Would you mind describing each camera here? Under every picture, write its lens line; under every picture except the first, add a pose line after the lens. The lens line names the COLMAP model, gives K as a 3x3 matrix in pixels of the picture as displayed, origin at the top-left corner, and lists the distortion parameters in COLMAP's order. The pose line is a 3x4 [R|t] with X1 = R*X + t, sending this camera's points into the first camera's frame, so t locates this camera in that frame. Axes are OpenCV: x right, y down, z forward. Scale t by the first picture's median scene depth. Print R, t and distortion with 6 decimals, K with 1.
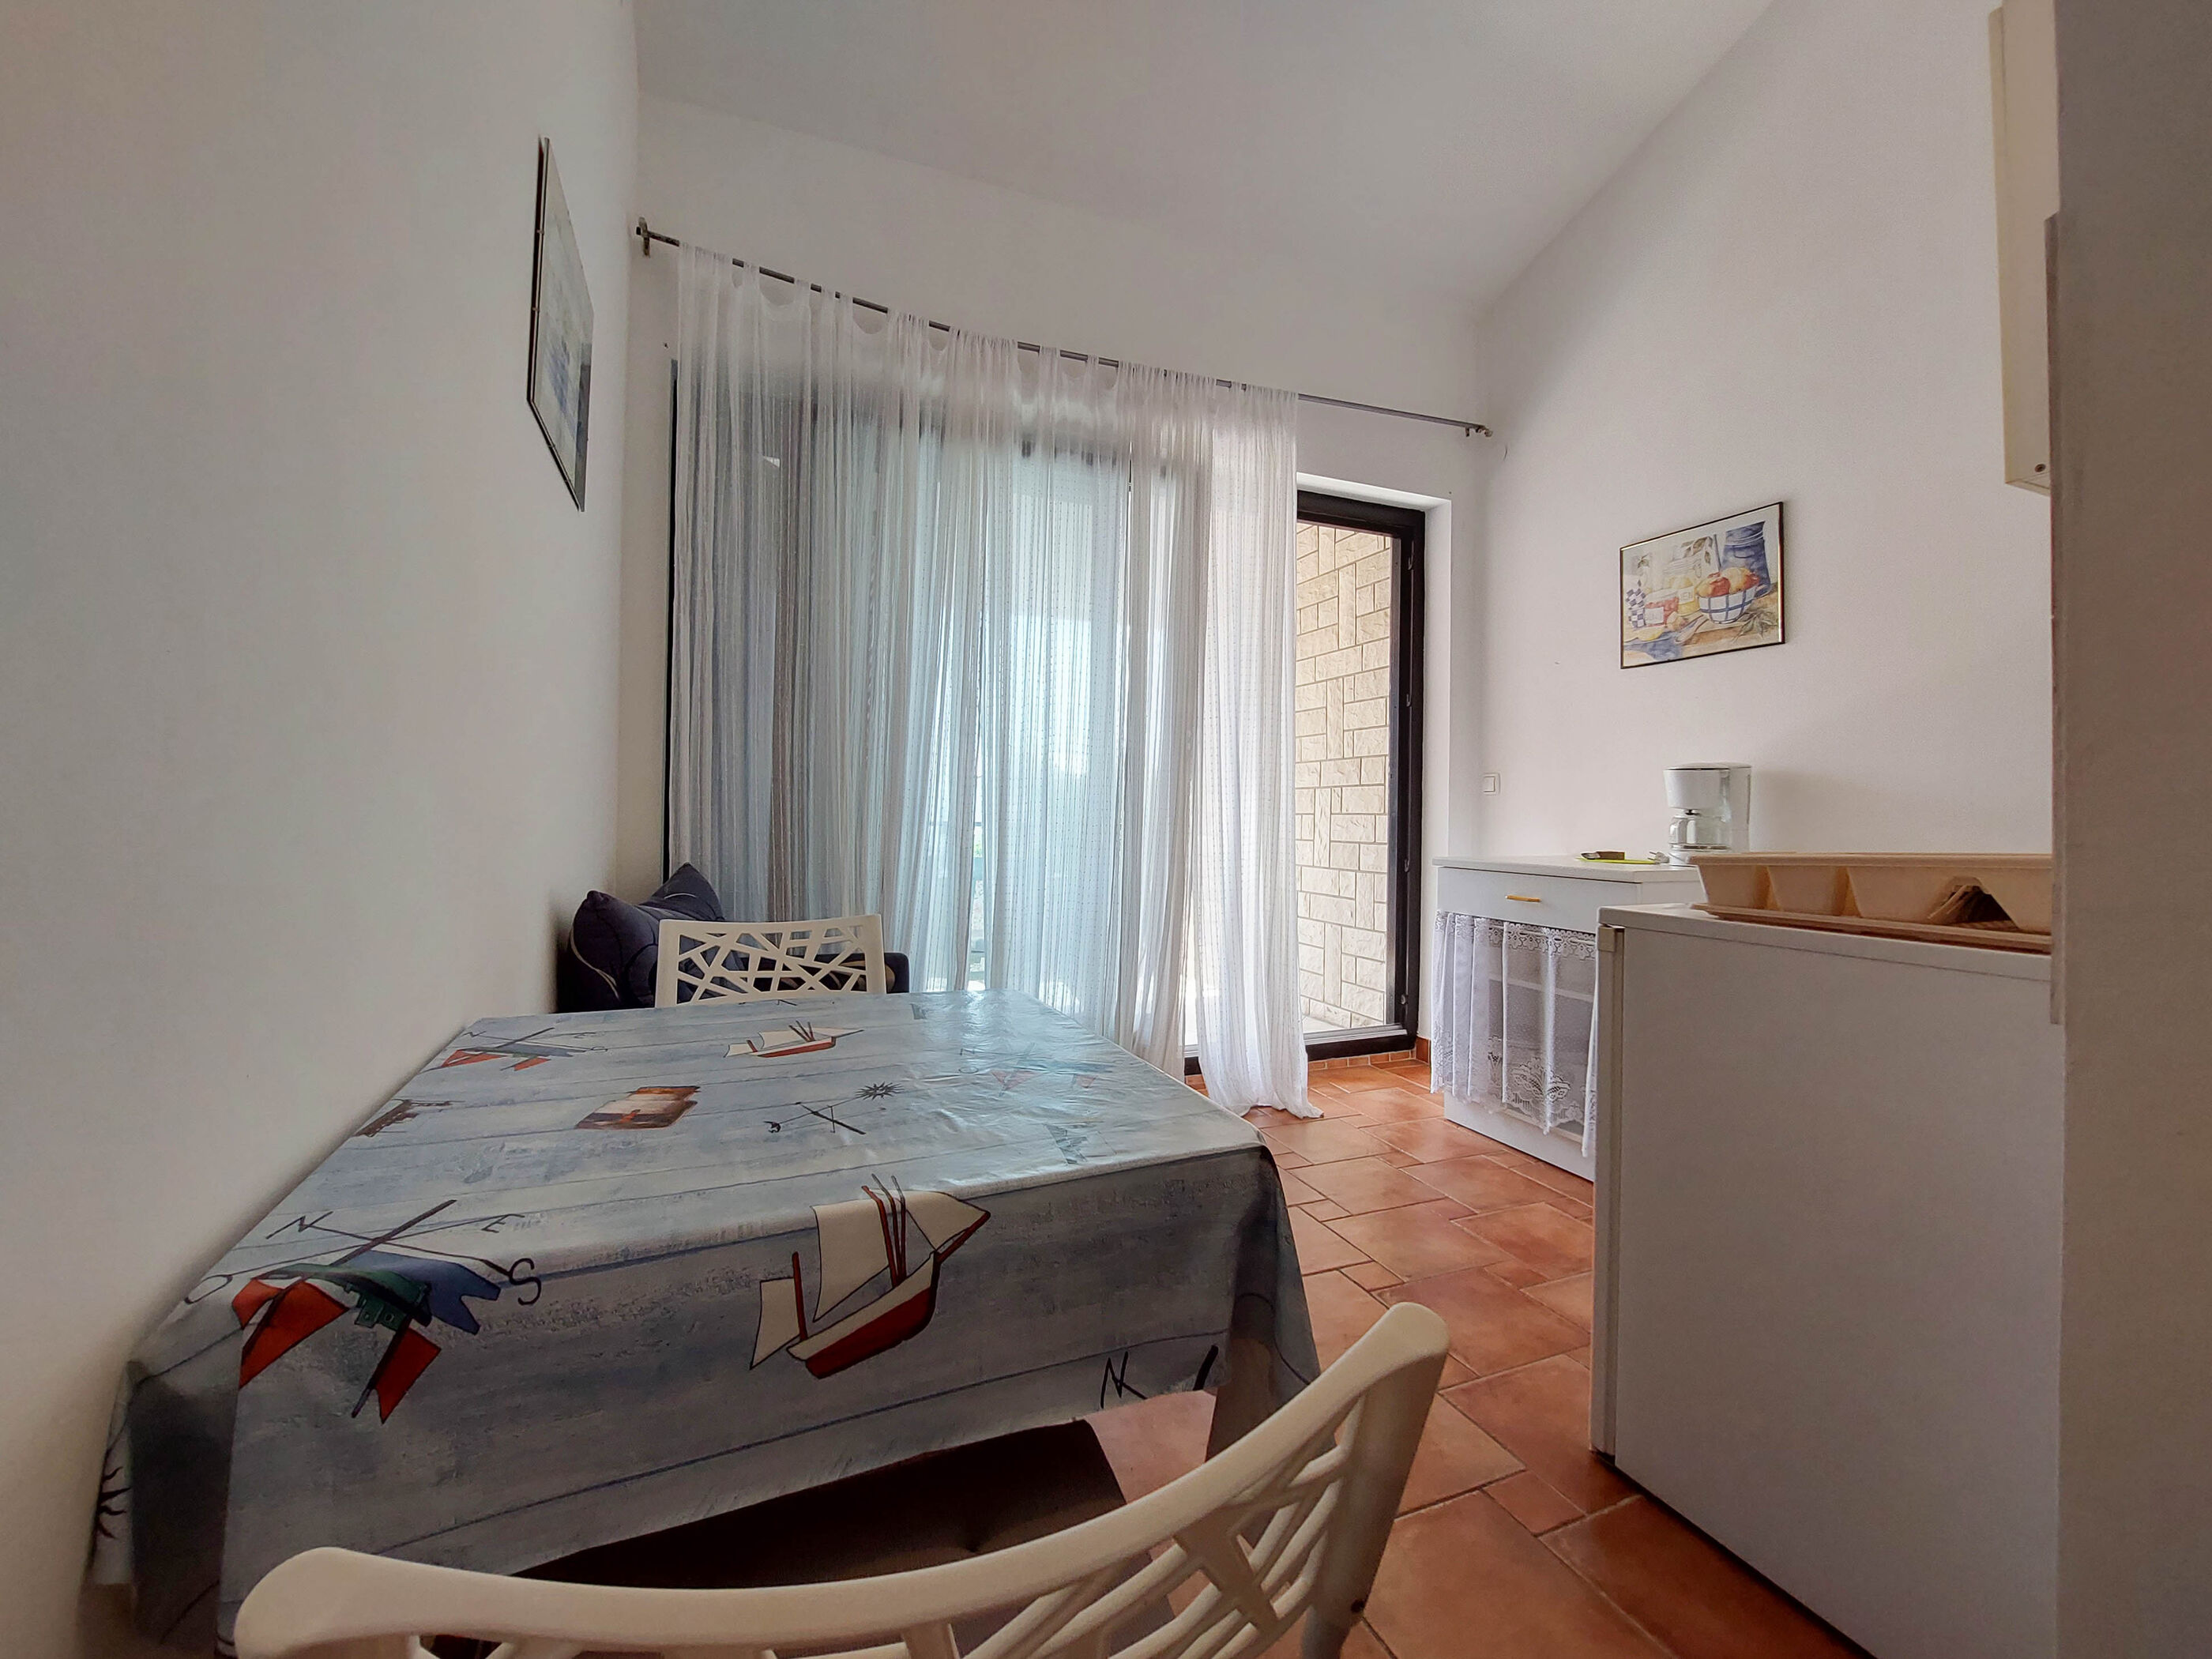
lens RADIAL K [[902.9, 0, 1083.2], [0, 902.9, 805.2], [0, 0, 1]] dist [-0.018286, -0.023167]
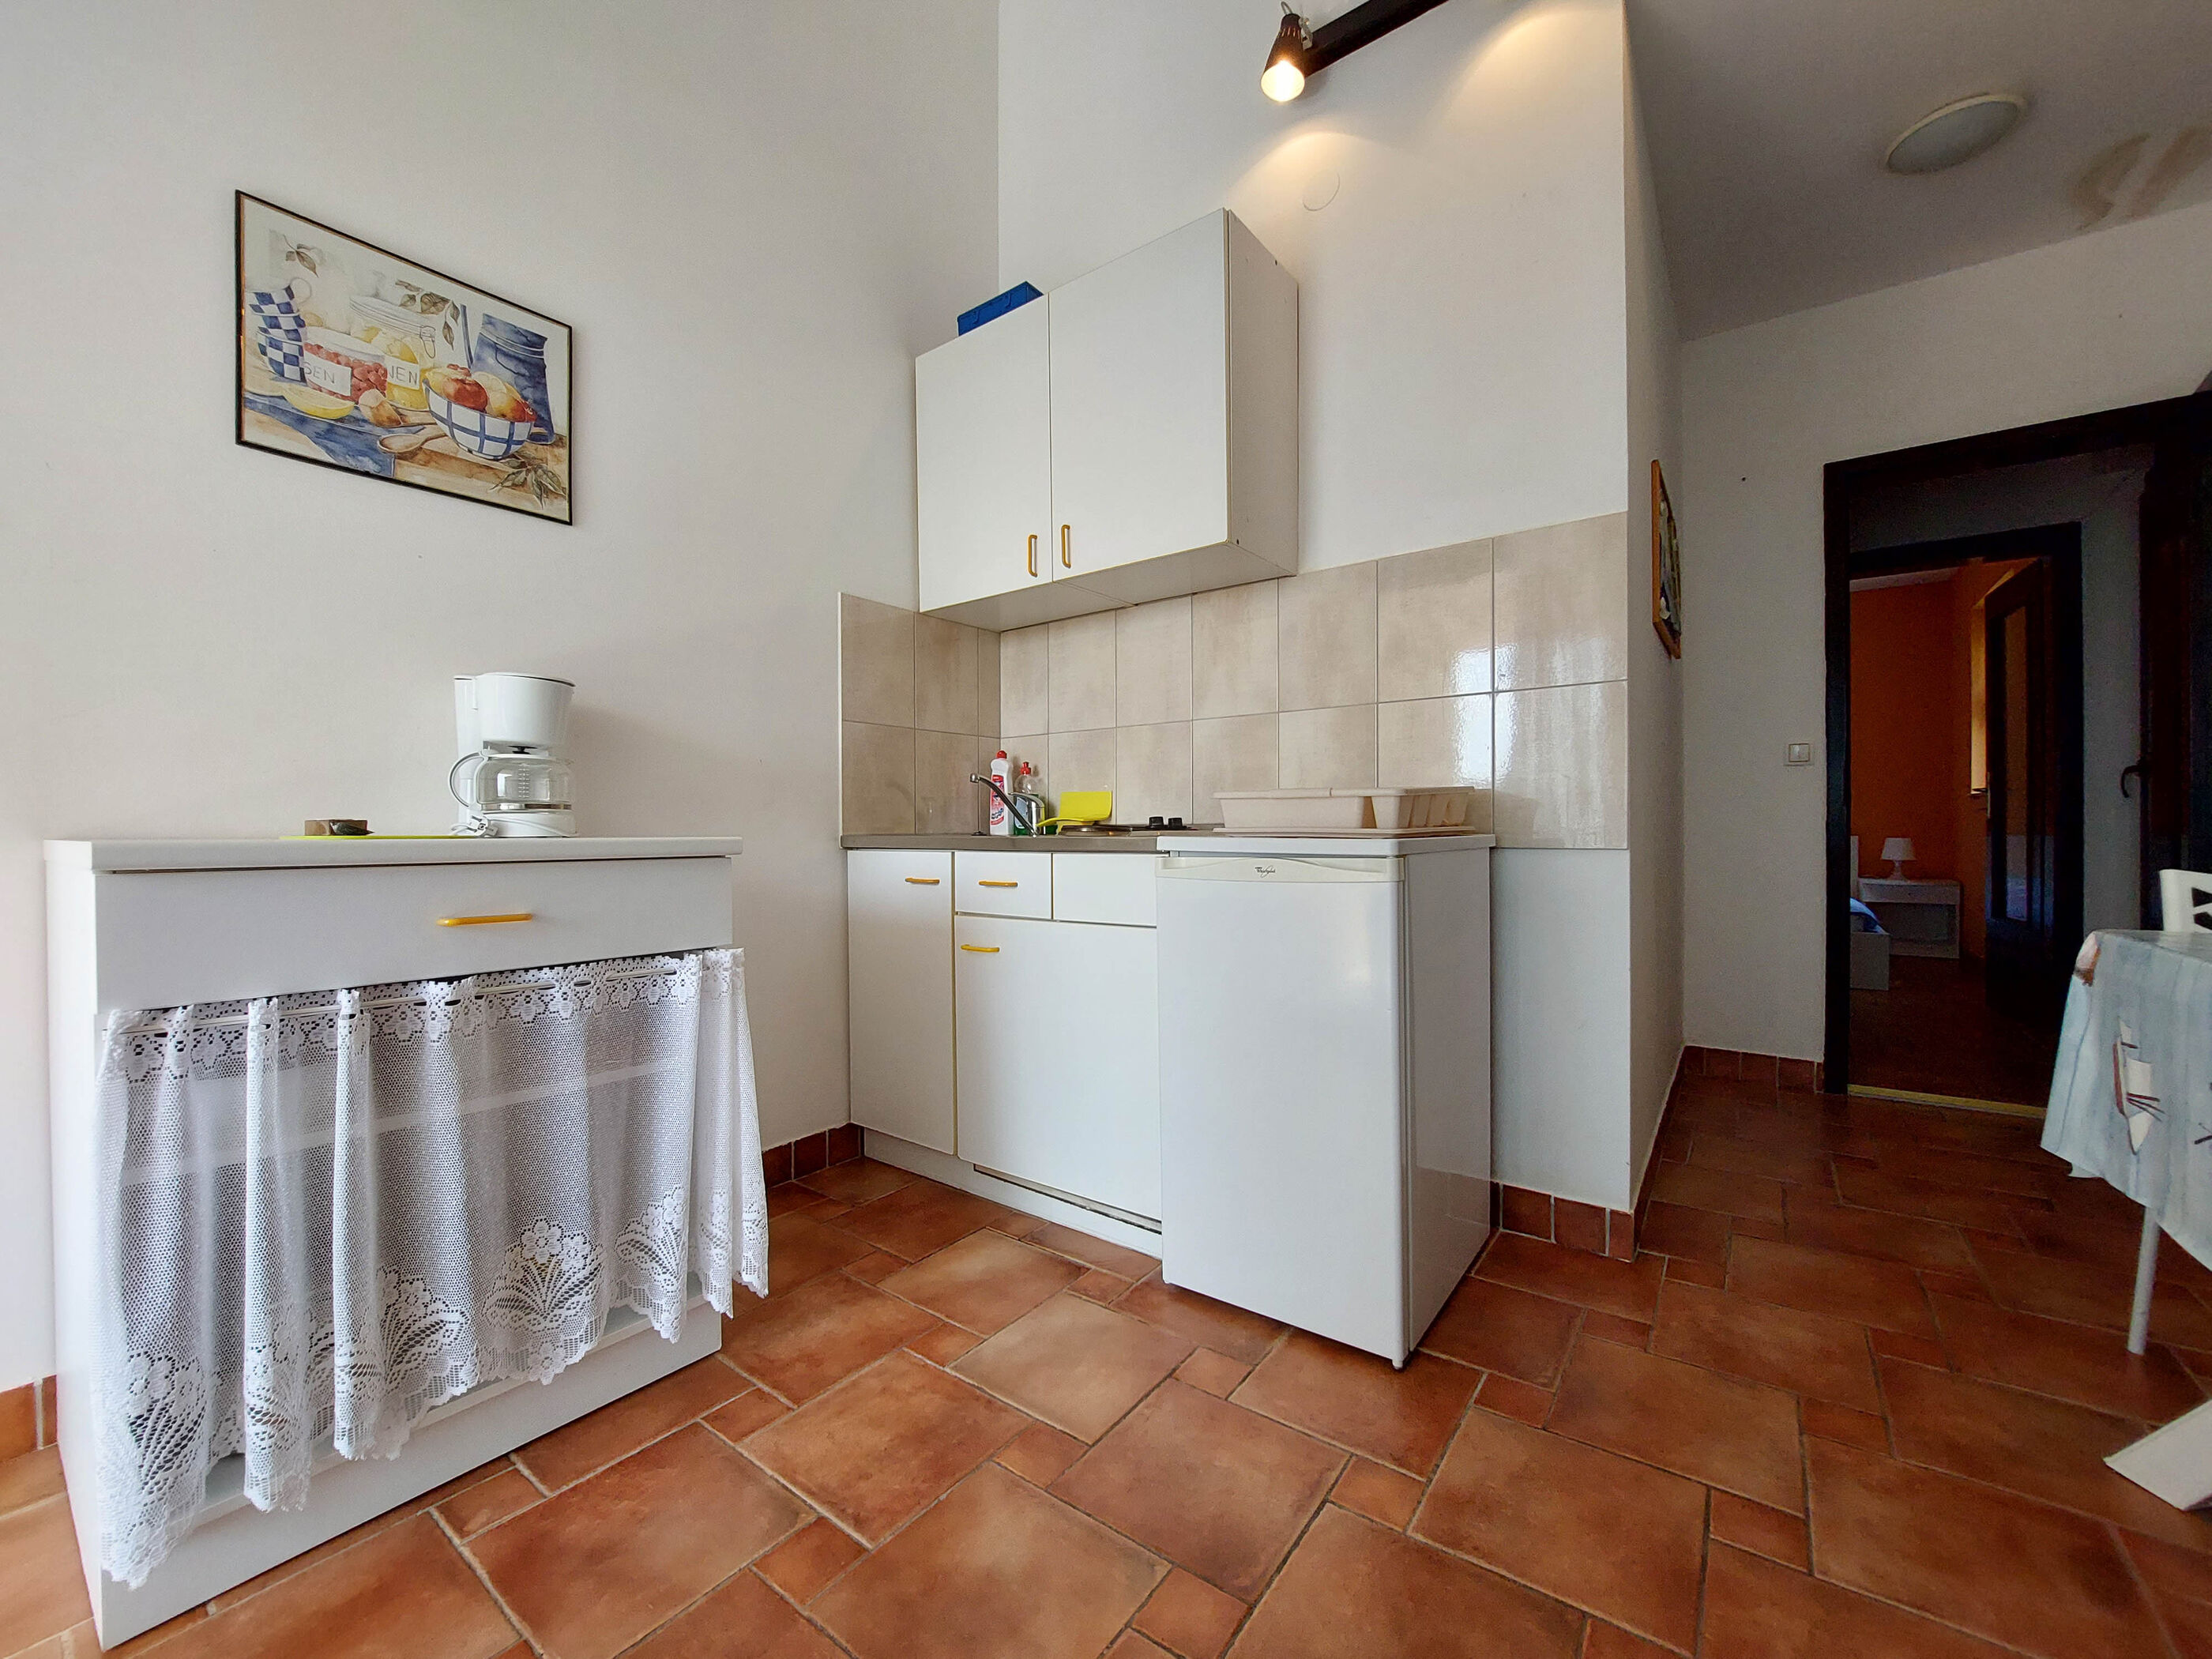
lens RADIAL K [[887.0, 0, 1099.5], [0, 887.0, 843.3], [0, 0, 1]] dist [-0.027027, 0.004123]
pose [[-0.534647, -0.022667, 0.844771, -0.042856], [-0.005351, 0.999711, 0.023438, 0.052419], [-0.845059, 0.008011, -0.534614, 0.935303]]
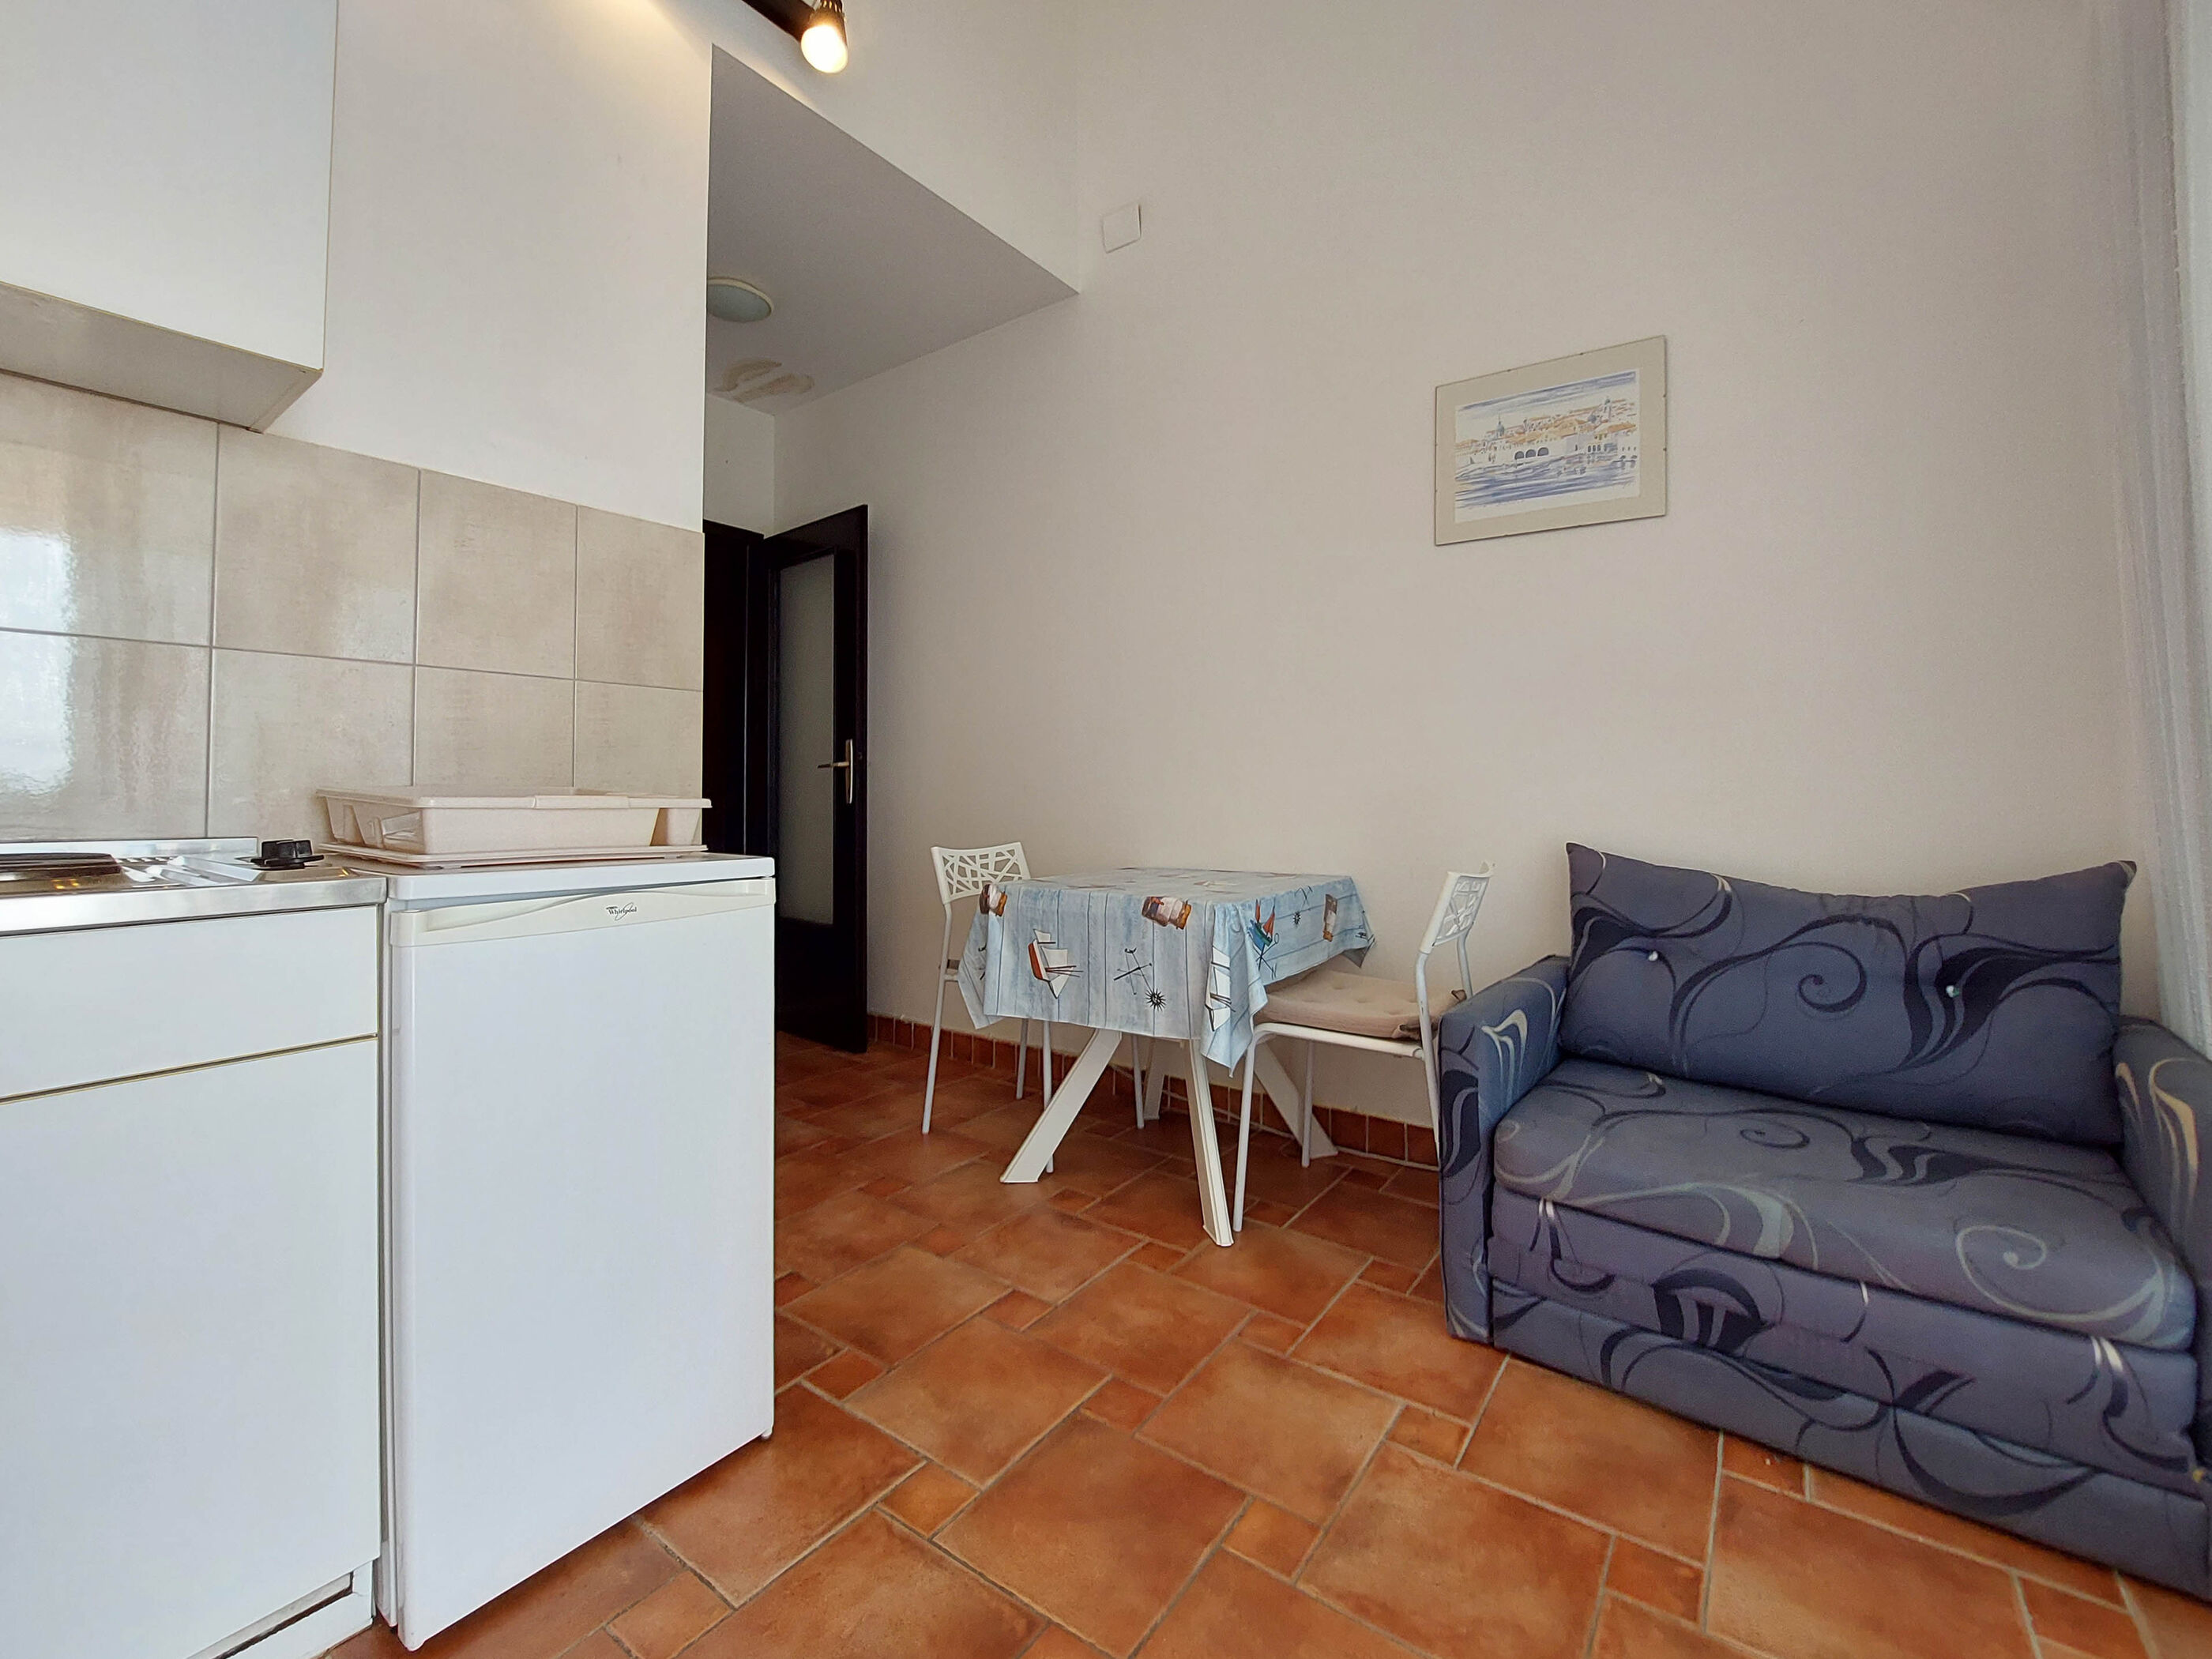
lens RADIAL K [[929.7, 0, 1103.1], [0, 929.7, 786.0], [0, 0, 1]] dist [-0.015995, -0.000903]
pose [[-0.838874, -0.016377, -0.544079, 0.424176], [-0.007127, 0.999792, -0.019106, 0.030460], [0.544279, -0.012150, -0.838816, 1.033221]]
